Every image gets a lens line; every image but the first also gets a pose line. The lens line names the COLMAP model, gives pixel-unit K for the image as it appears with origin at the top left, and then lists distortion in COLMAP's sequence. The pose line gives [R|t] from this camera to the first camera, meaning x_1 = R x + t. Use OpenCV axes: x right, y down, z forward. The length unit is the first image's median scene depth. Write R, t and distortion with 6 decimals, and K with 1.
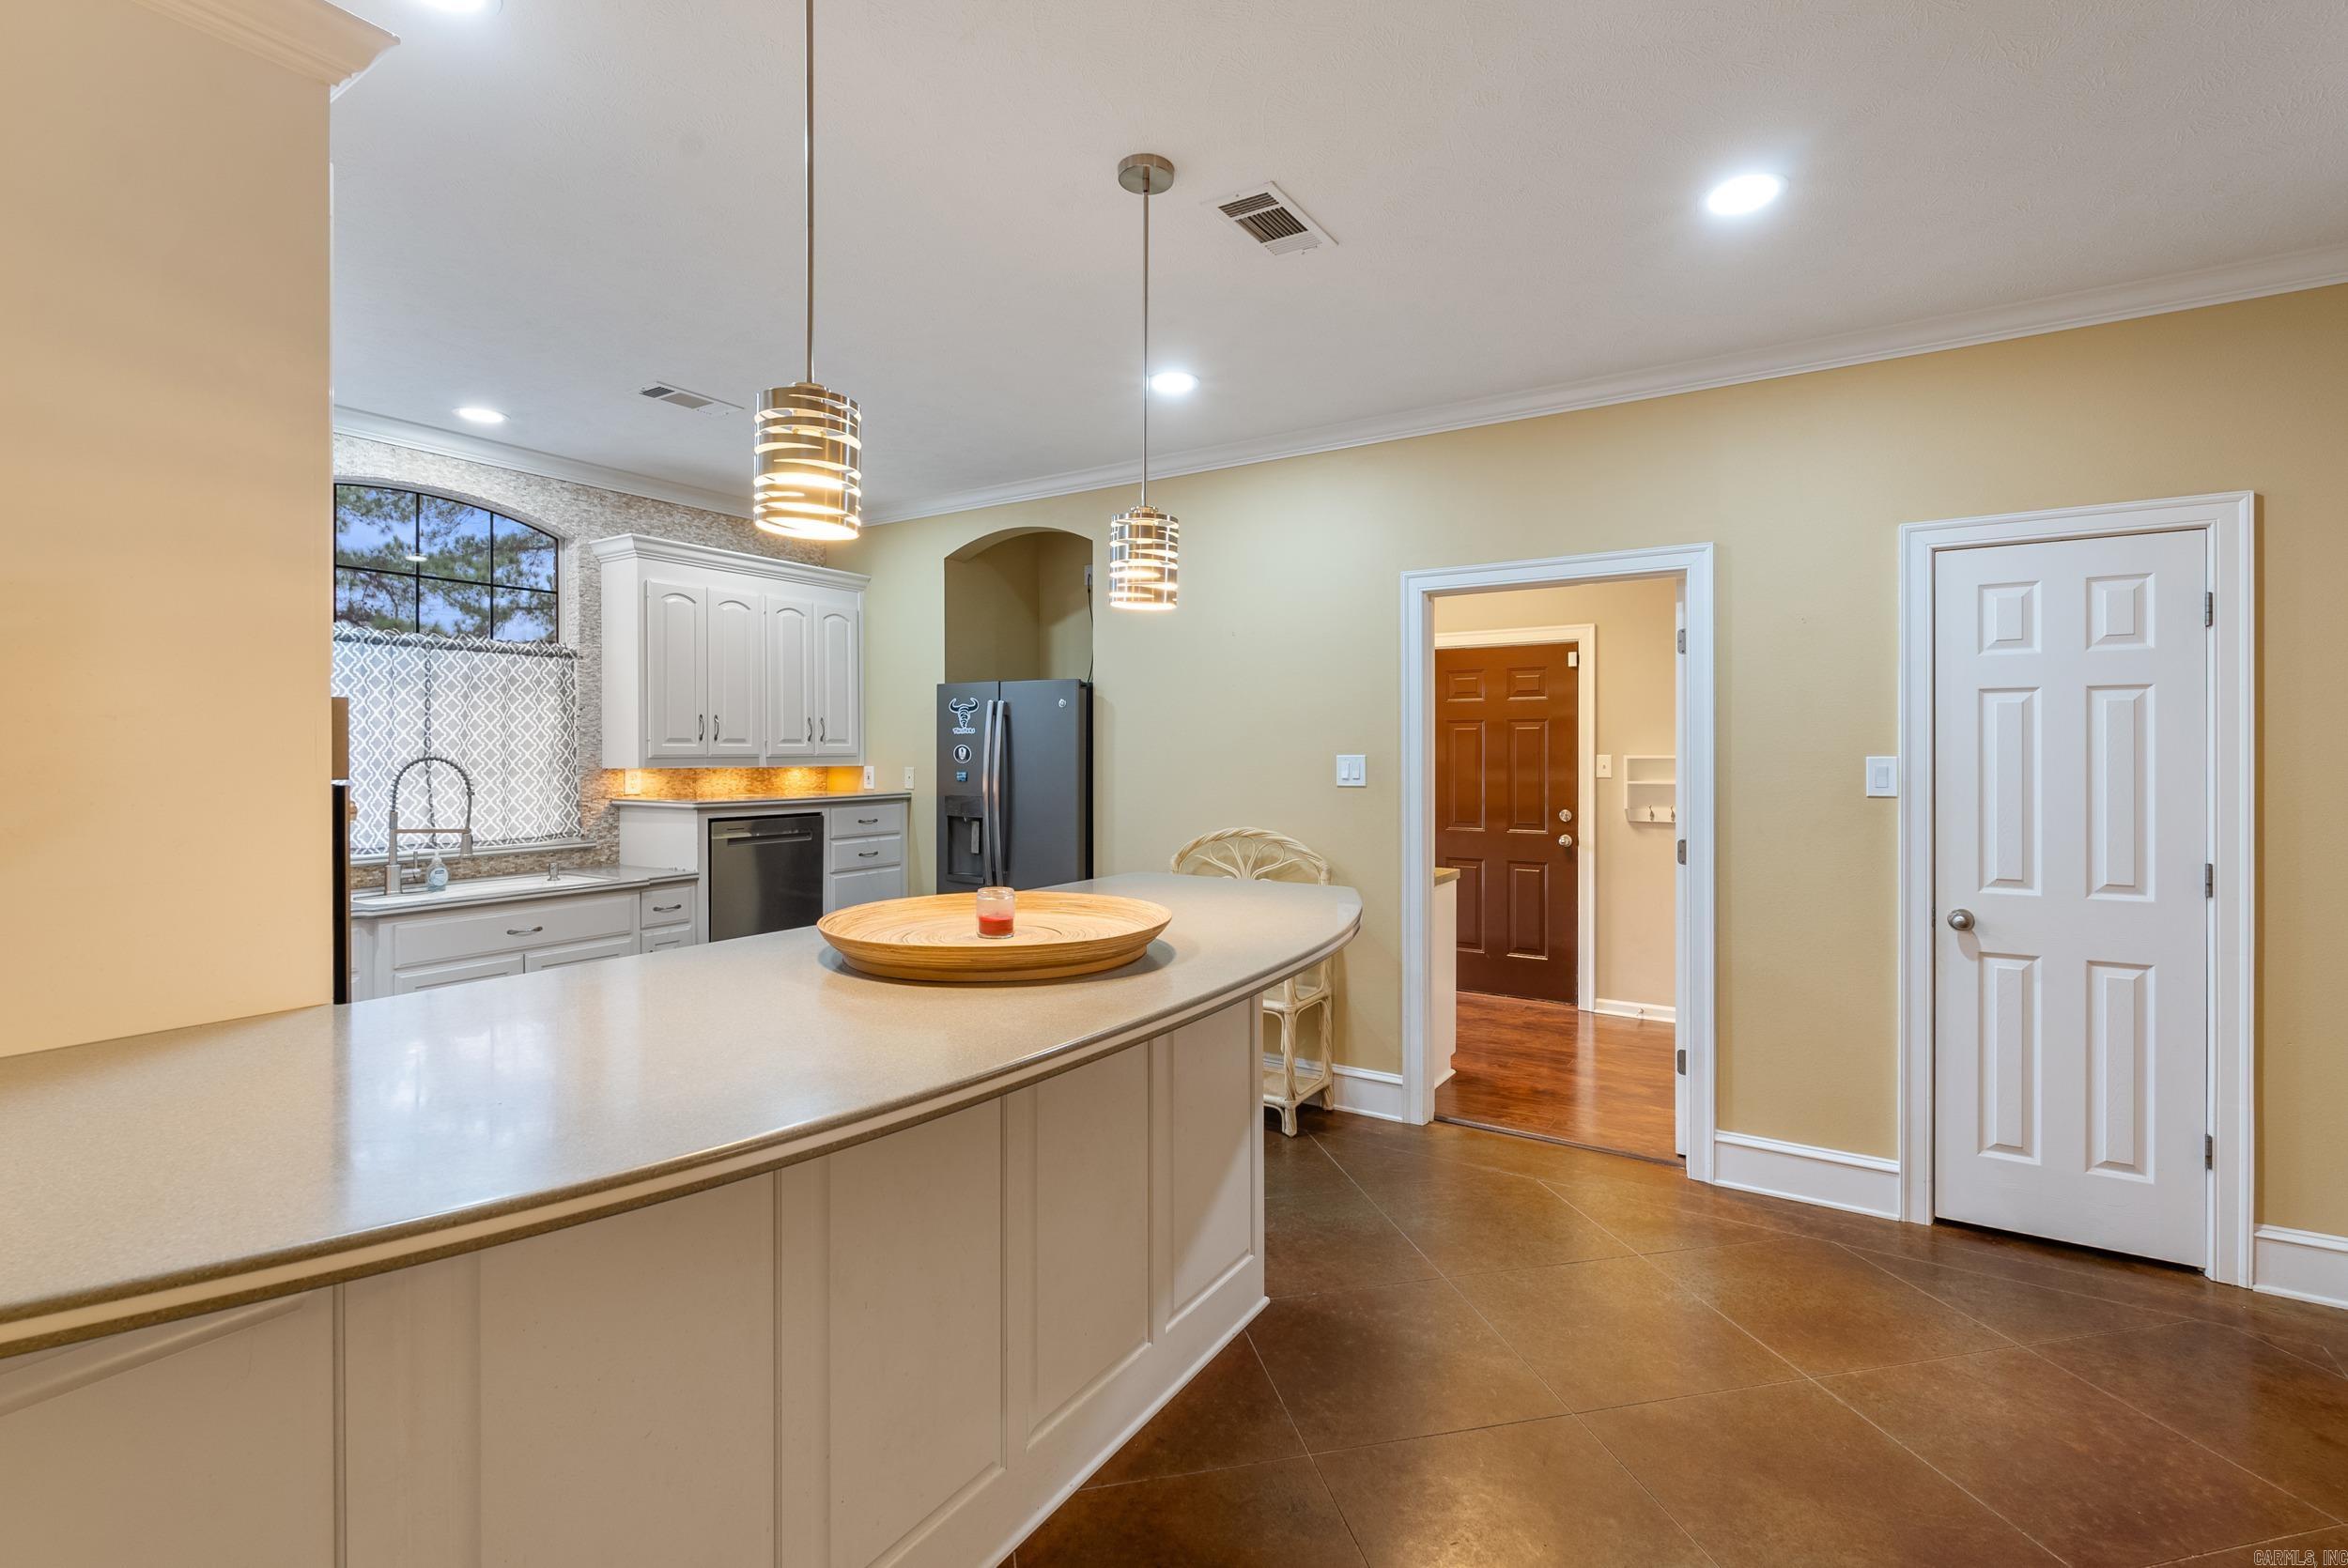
lens RADIAL K [[1041.4, 0, 1181.3], [0, 1041.4, 756.1], [0, 0, 1]] dist [-0.007666, 0.000973]
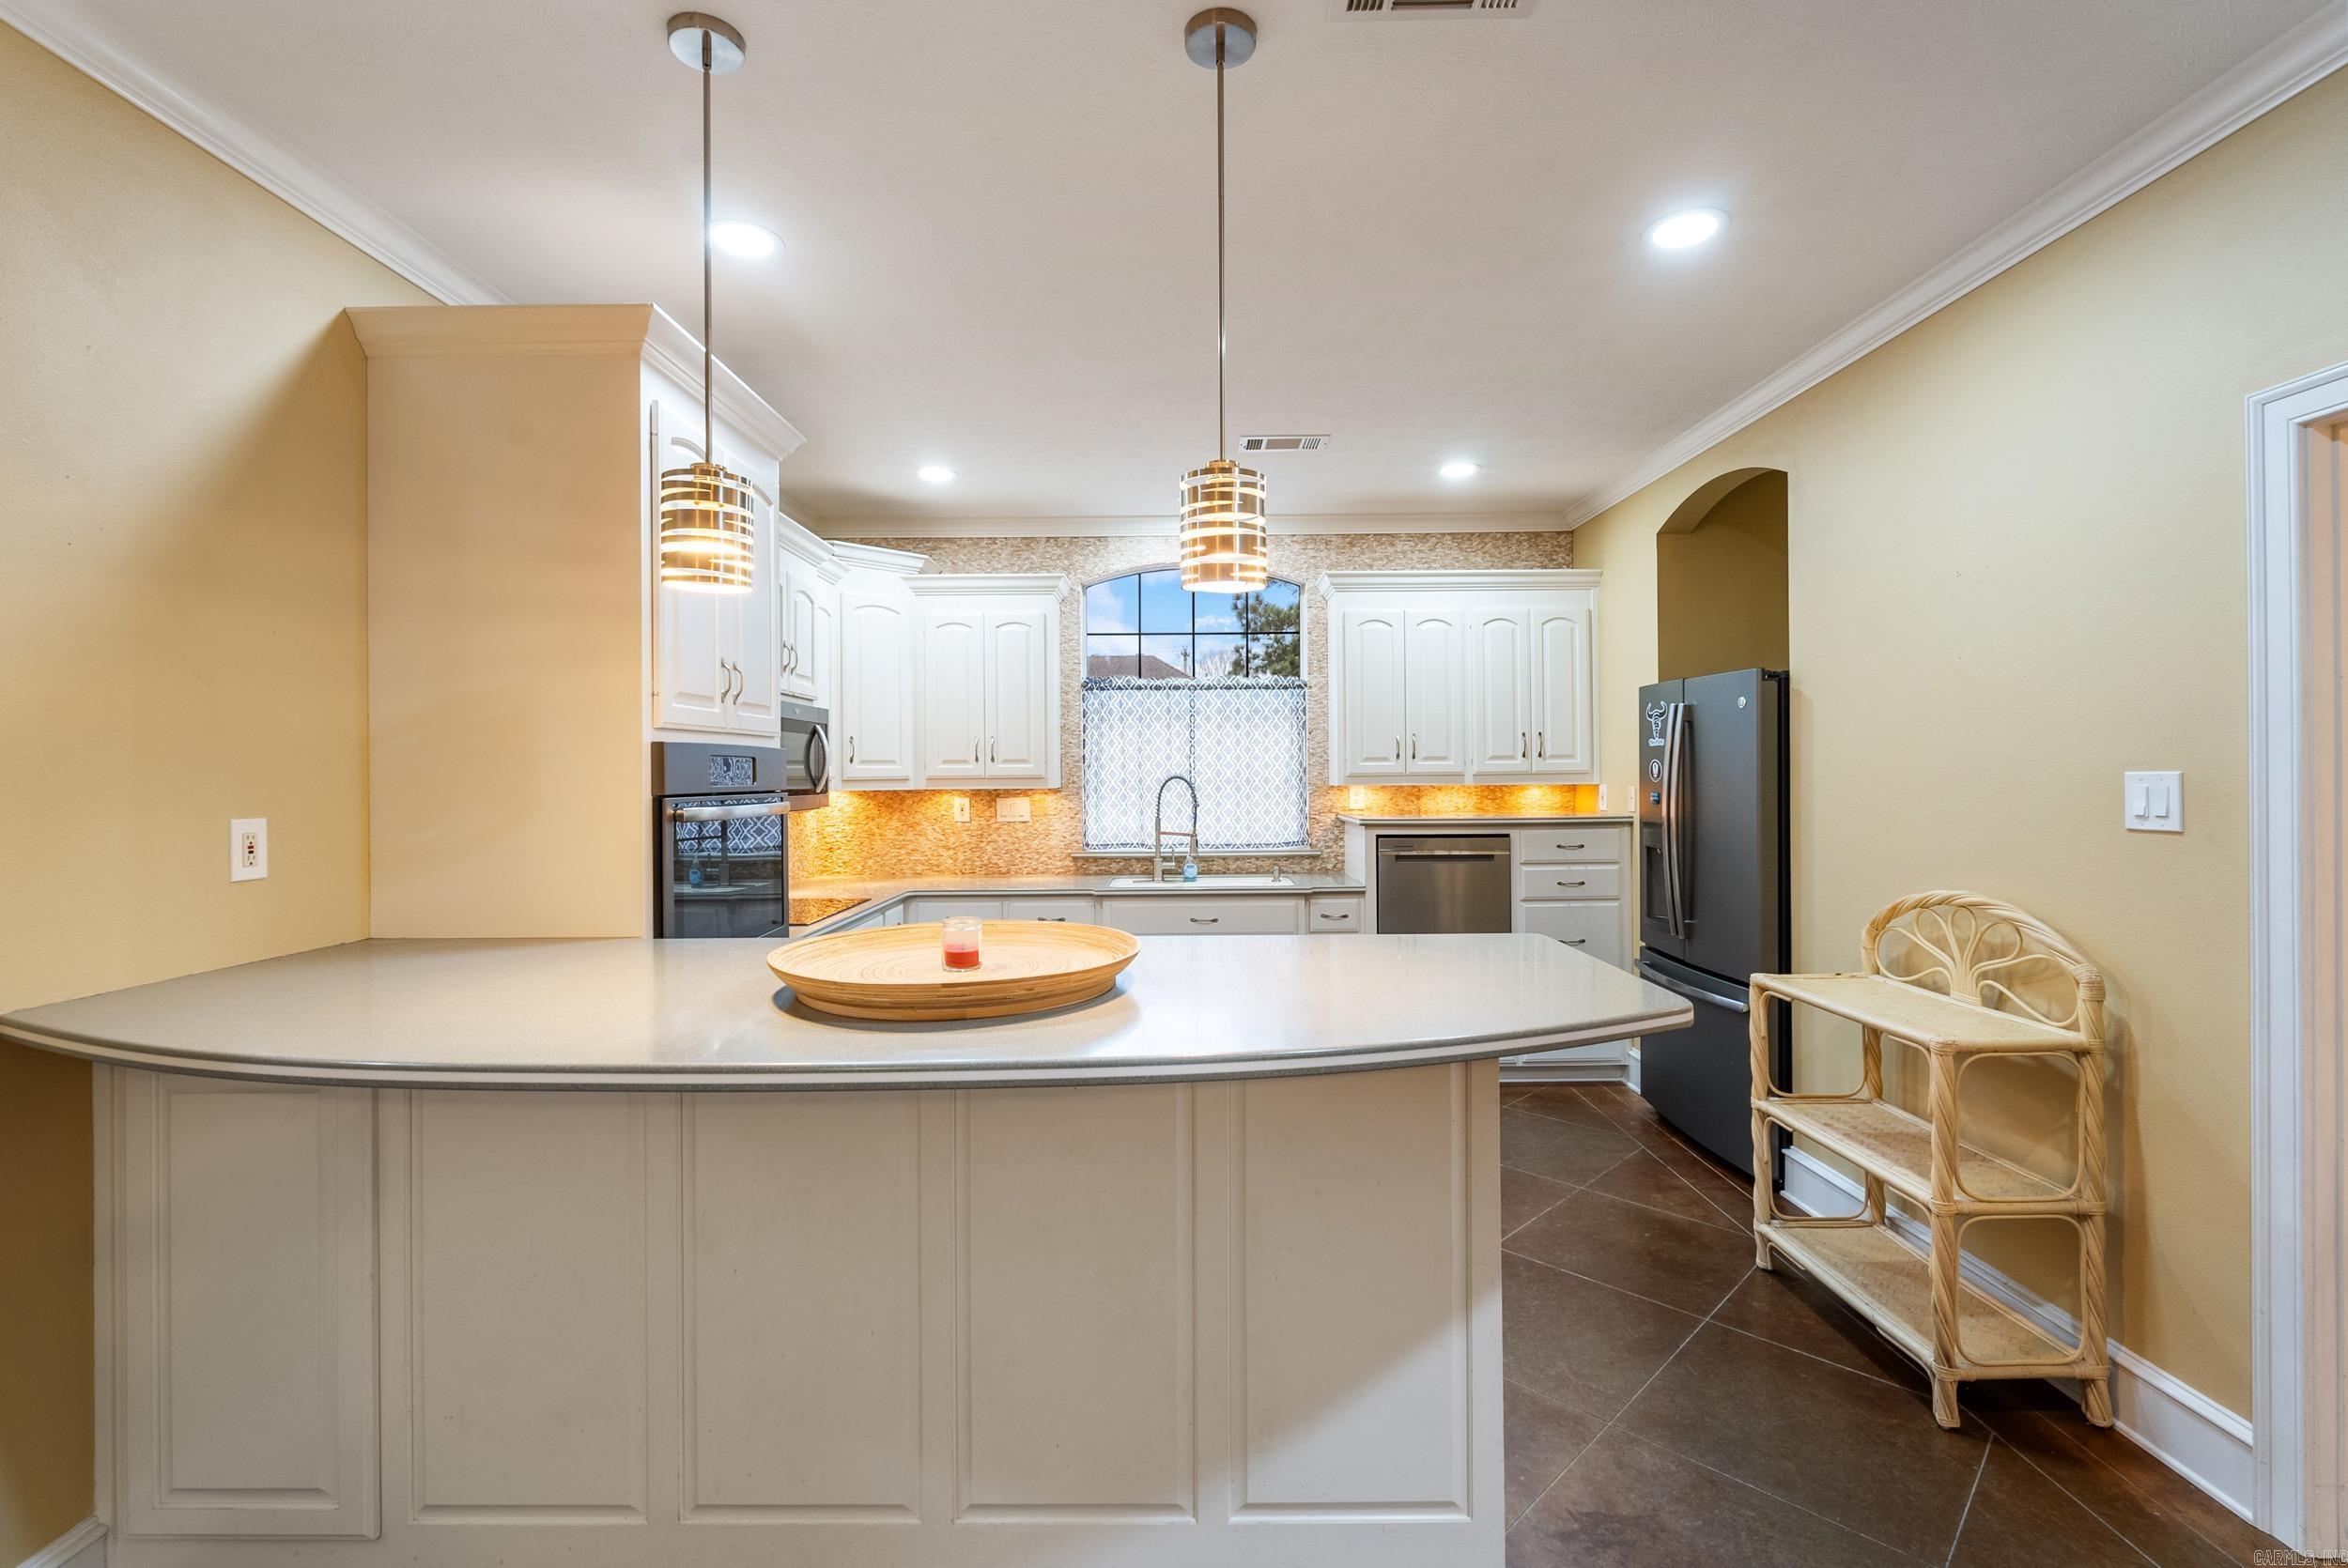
lens RADIAL K [[1041.4, 0, 1178.6], [0, 1041.4, 768.1], [0, 0, 1]] dist [-0.007666, 0.000973]
pose [[0.534876, -0.006673, -0.844904, 0.333131], [0.004439, 0.999977, -0.005088, -0.001906], [0.844919, -0.001029, 0.534893, 0.297211]]
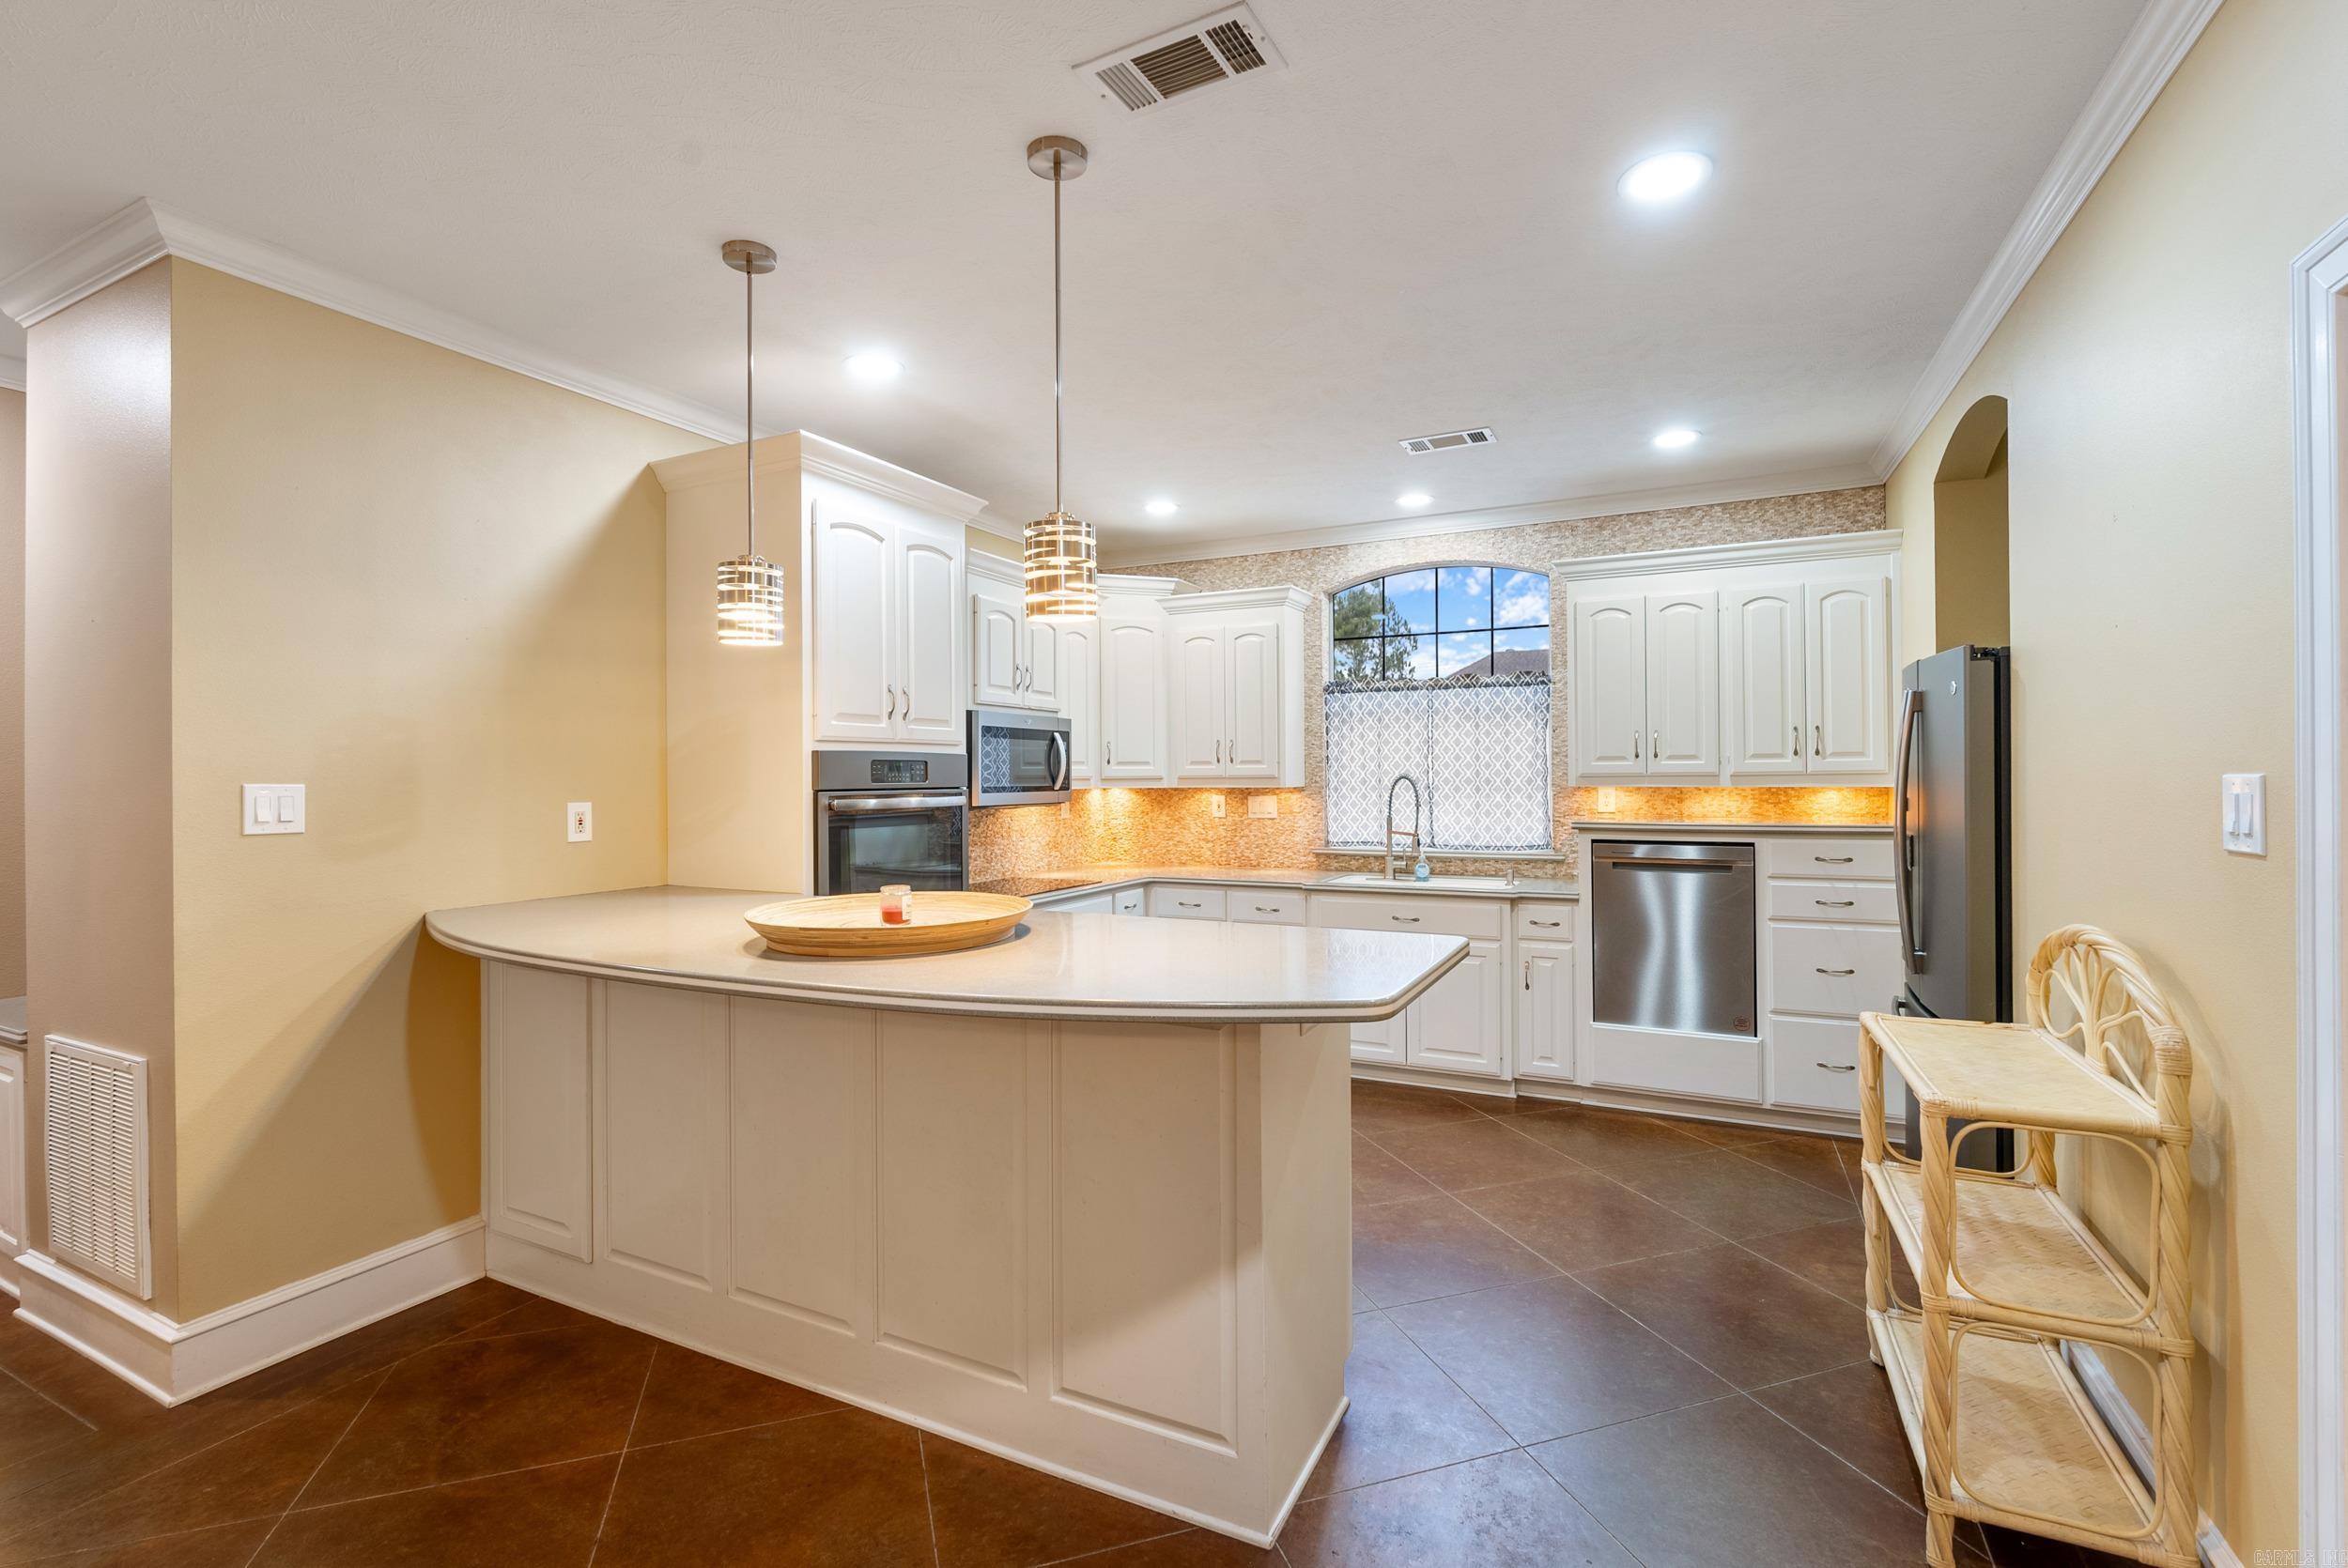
lens RADIAL K [[1041.4, 0, 1175.8], [0, 1041.4, 769.6], [0, 0, 1]] dist [-0.007666, 0.000973]
pose [[0.102876, -0.004554, -0.994684, 0.495685], [0.003758, 0.999984, -0.004189, -0.002266], [0.994687, -0.003307, 0.102892, 0.546590]]
